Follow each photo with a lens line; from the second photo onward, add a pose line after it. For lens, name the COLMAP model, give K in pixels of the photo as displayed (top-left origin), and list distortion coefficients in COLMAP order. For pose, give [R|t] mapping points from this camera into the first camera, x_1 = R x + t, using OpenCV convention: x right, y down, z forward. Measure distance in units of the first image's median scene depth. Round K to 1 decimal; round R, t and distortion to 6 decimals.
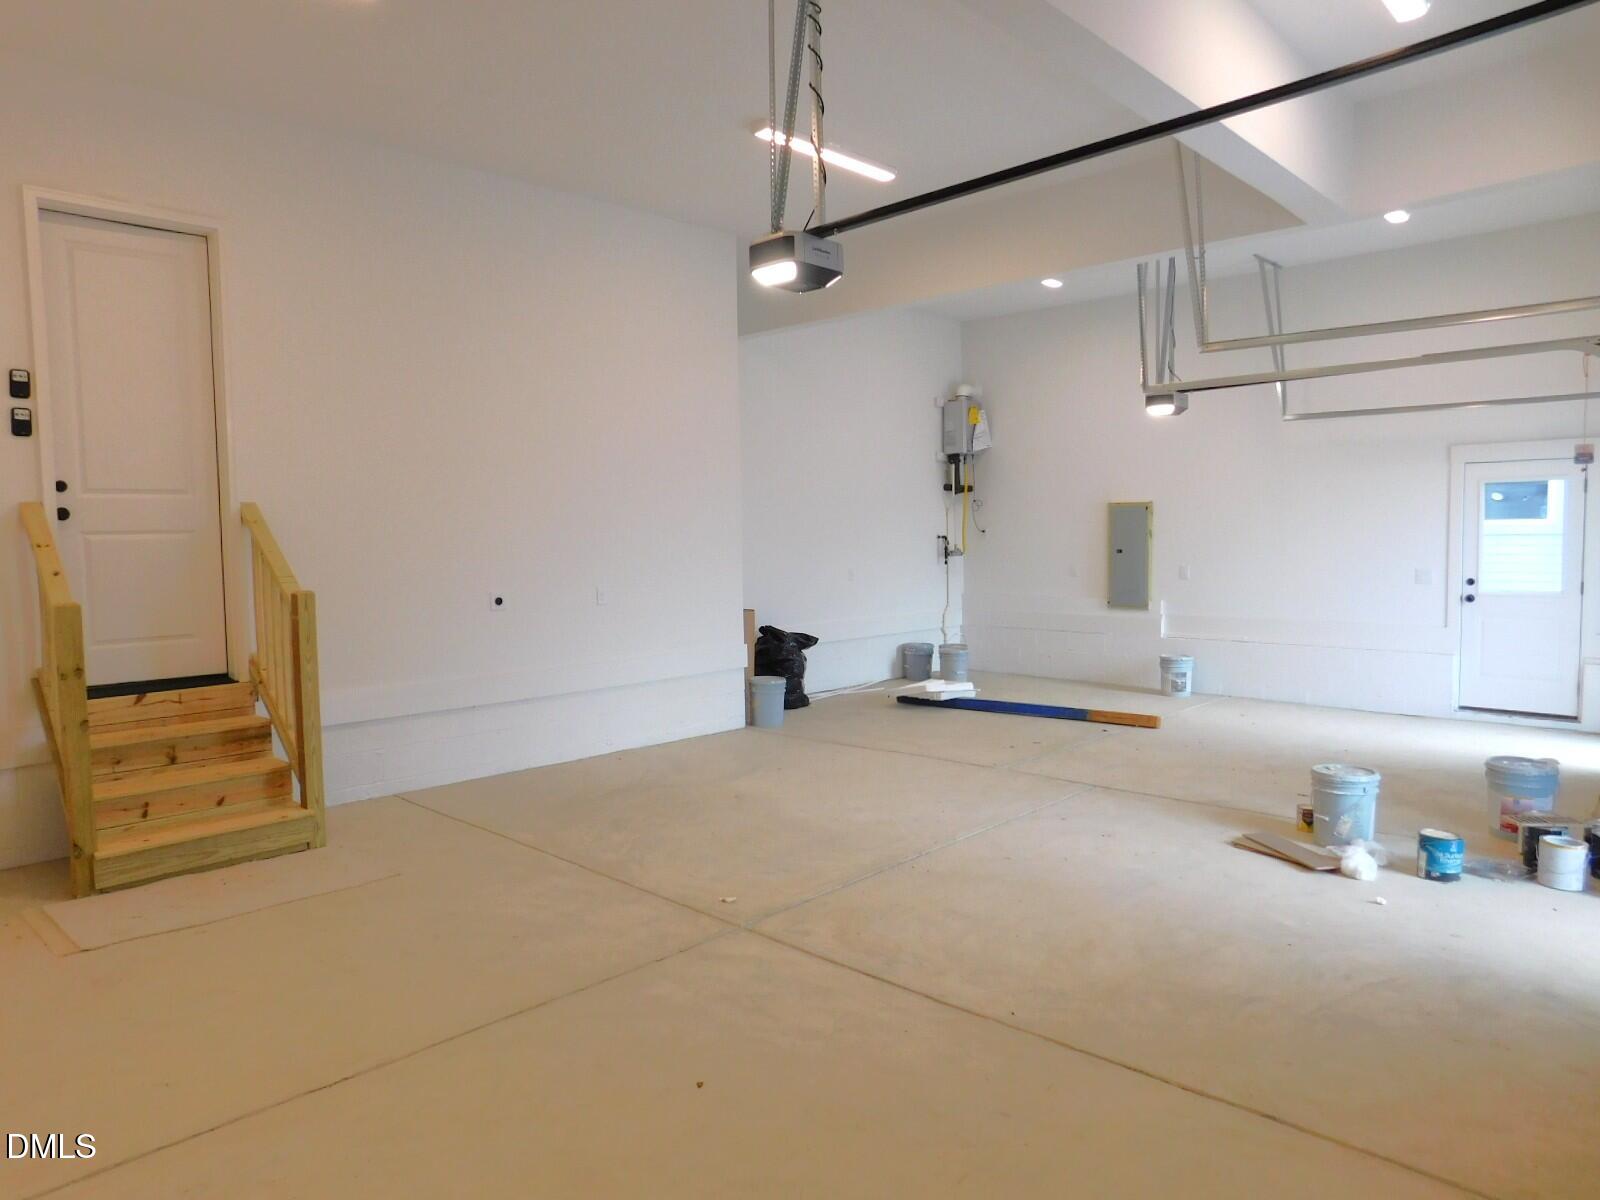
lens RADIAL K [[1055.9, 0, 804.0], [0, 1055.9, 595.7], [0, 0, 1]] dist [-0.058466, 0.039828]
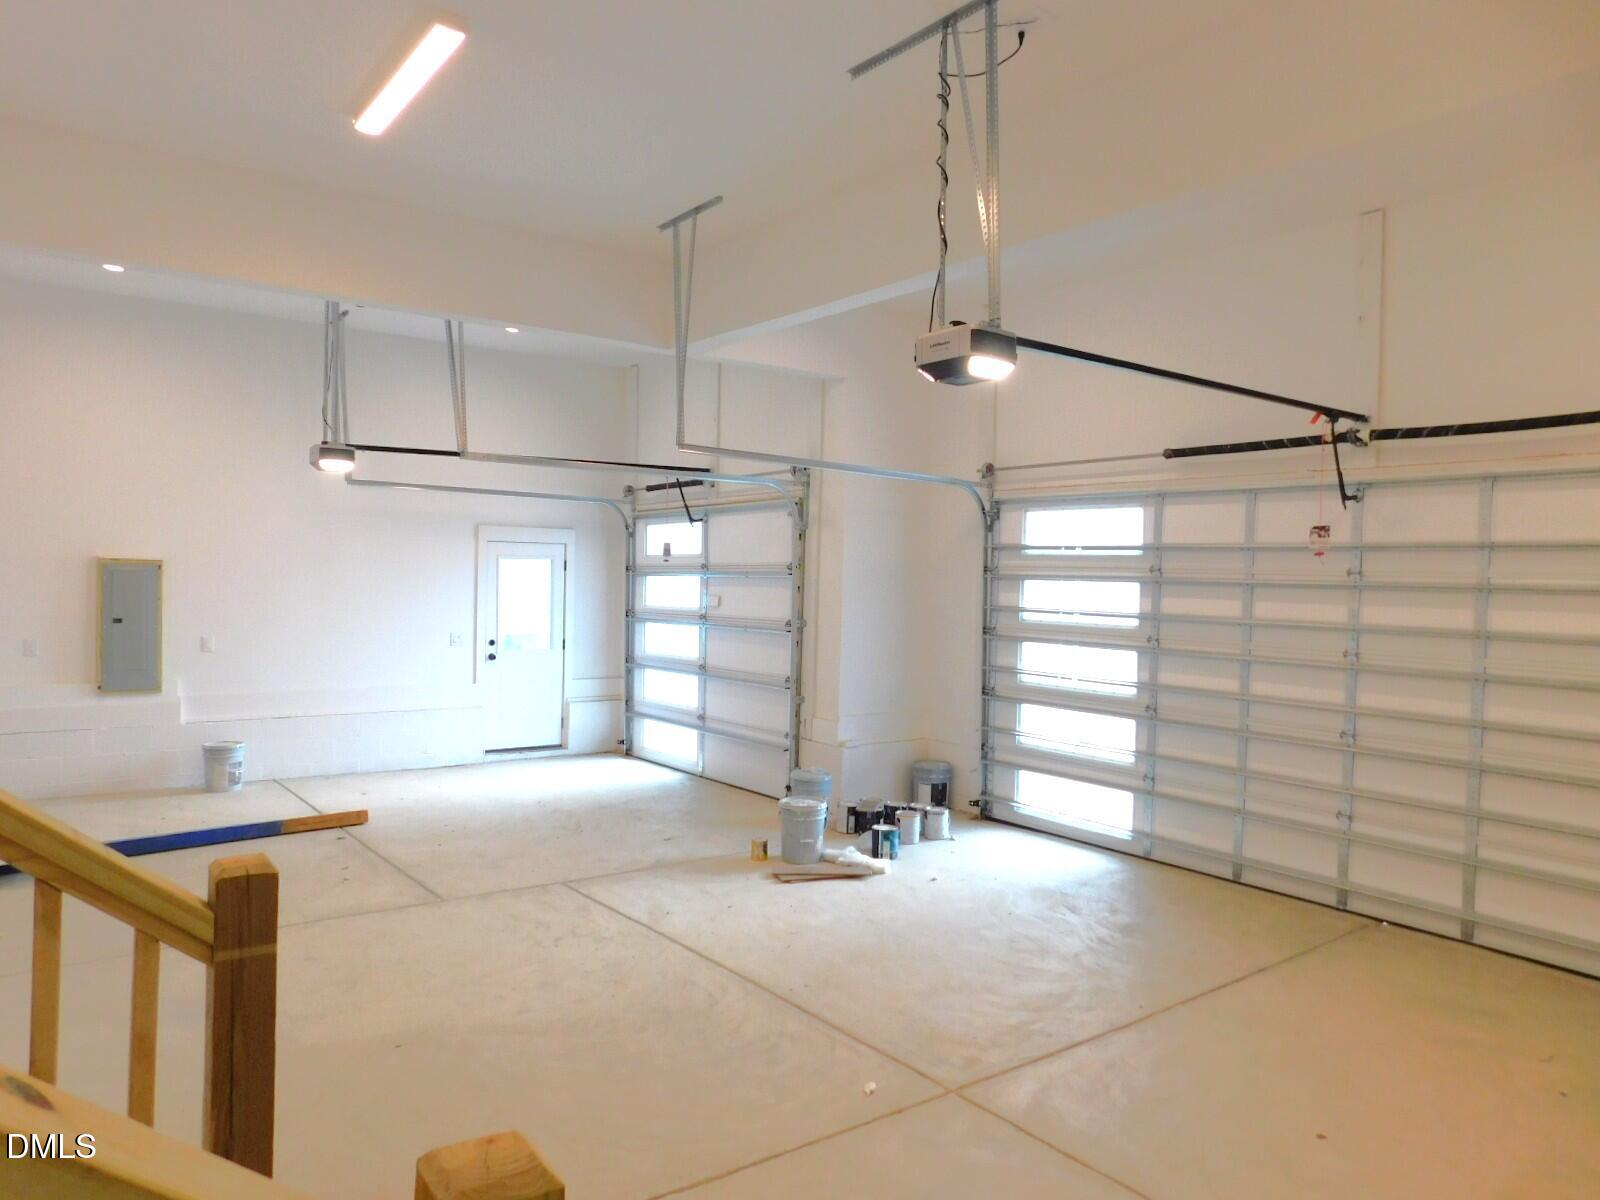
lens RADIAL K [[1031.0, 0, 796.8], [0, 1031.0, 583.4], [0, 0, 1]] dist [-0.037160, -0.000330]
pose [[0.184558, 0.012692, 0.982740, -0.432221], [0.037938, 0.999079, -0.020027, -0.044002], [-0.982089, 0.040979, 0.183907, 0.447198]]
